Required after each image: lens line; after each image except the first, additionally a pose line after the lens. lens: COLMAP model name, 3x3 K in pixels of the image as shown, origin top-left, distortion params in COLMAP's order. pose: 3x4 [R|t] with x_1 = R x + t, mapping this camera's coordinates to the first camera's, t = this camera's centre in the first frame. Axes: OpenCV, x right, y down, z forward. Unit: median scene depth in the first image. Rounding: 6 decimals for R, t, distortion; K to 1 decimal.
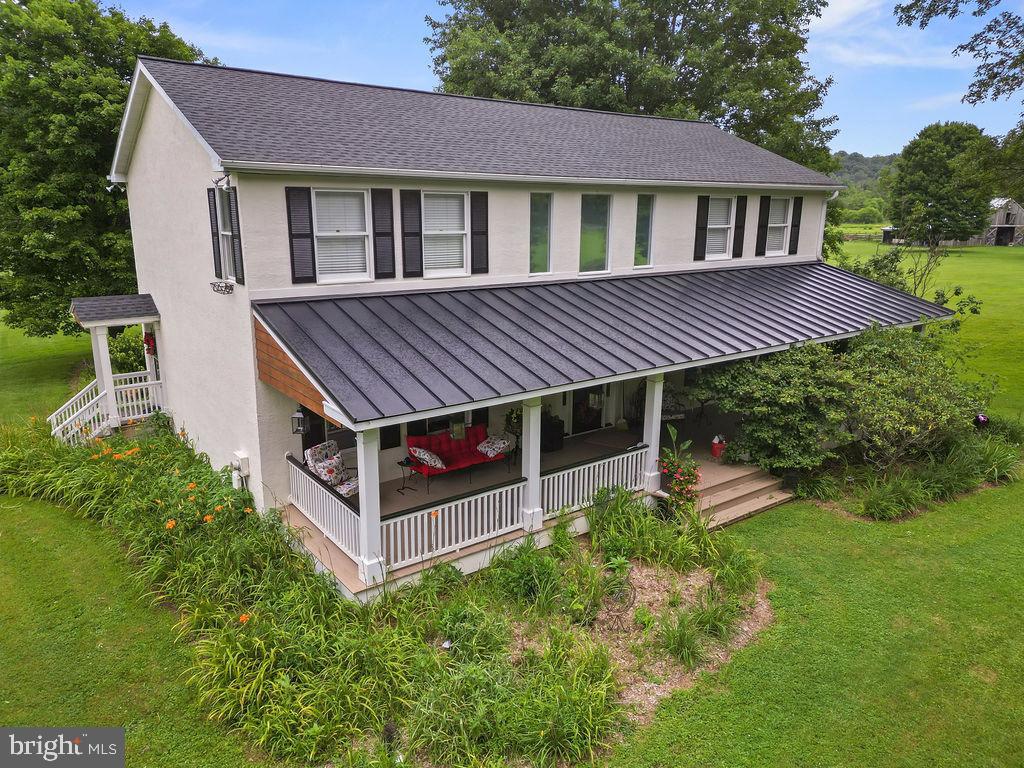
lens RADIAL K [[723.5, 0, 512.0], [0, 723.5, 384.0], [0, 0, 1]] dist [0.047505, -0.037662]
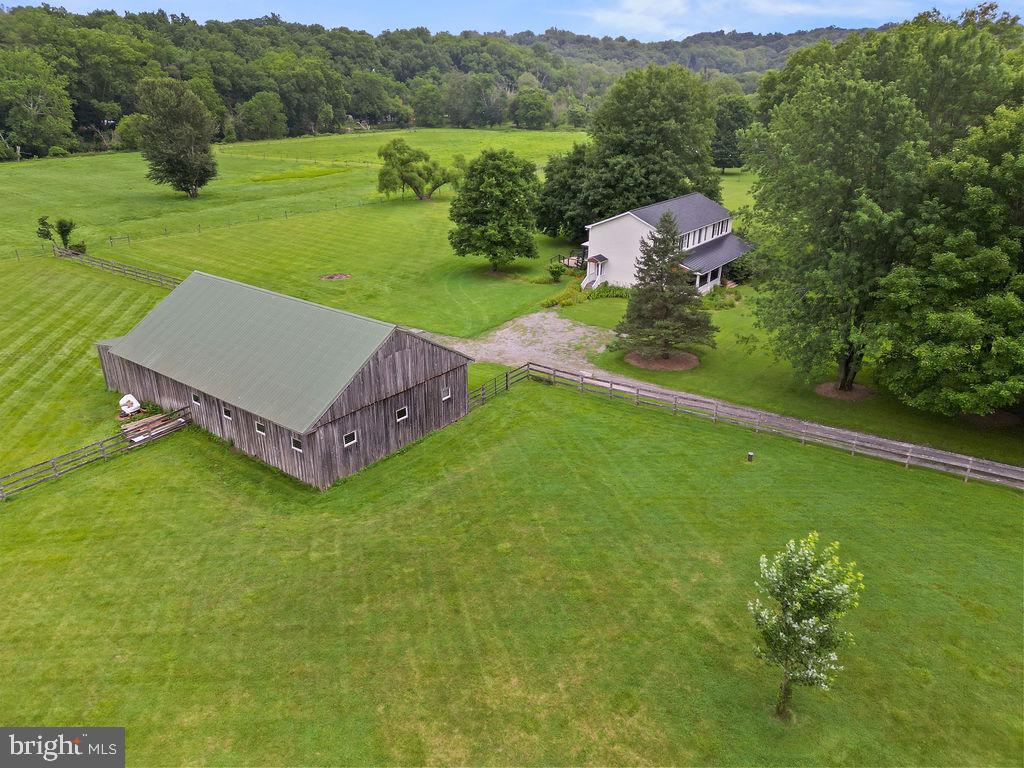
lens RADIAL K [[708.9, 0, 508.6], [0, 708.9, 385.8], [0, 0, 1]] dist [0.075357, -0.061085]
pose [[0.960613, -0.109015, 0.255612, -2.847510], [0.061461, 0.980406, 0.187155, -0.225897], [-0.271007, -0.164074, 0.948491, -3.931236]]
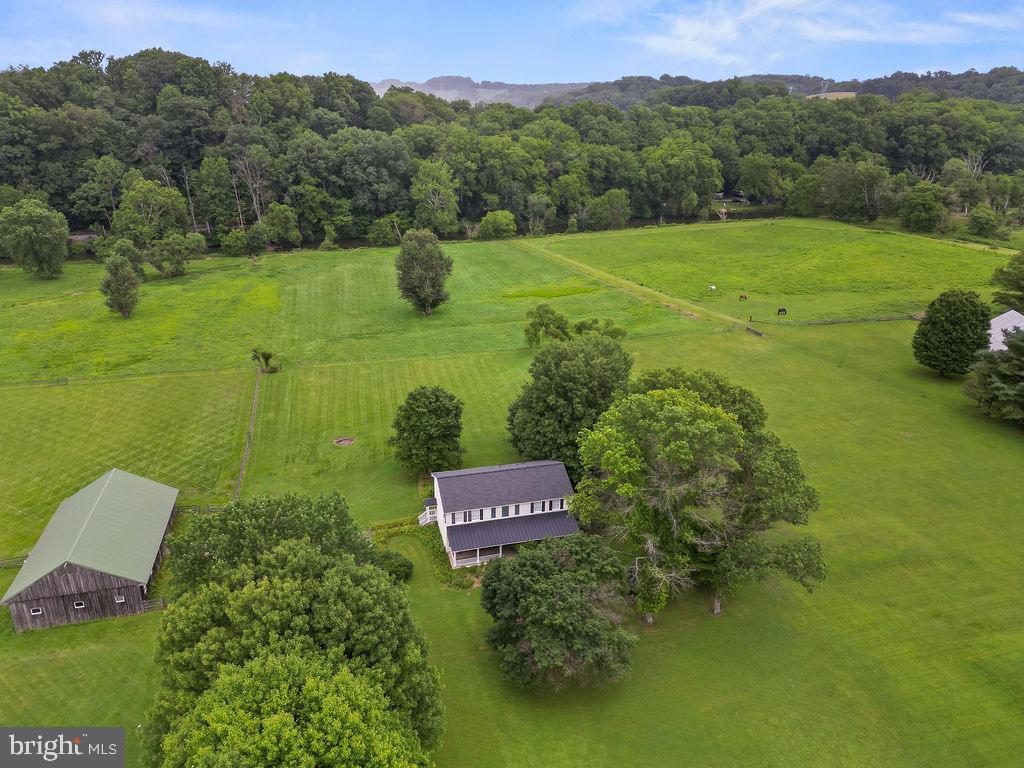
lens RADIAL K [[723.5, 0, 512.0], [0, 723.5, 384.0], [0, 0, 1]] dist [0.047505, -0.037662]
pose [[0.927944, 0.139142, -0.345774, 2.247889], [-0.084662, 0.982142, 0.168017, -2.427502], [0.362978, -0.126636, 0.923153, -4.641206]]
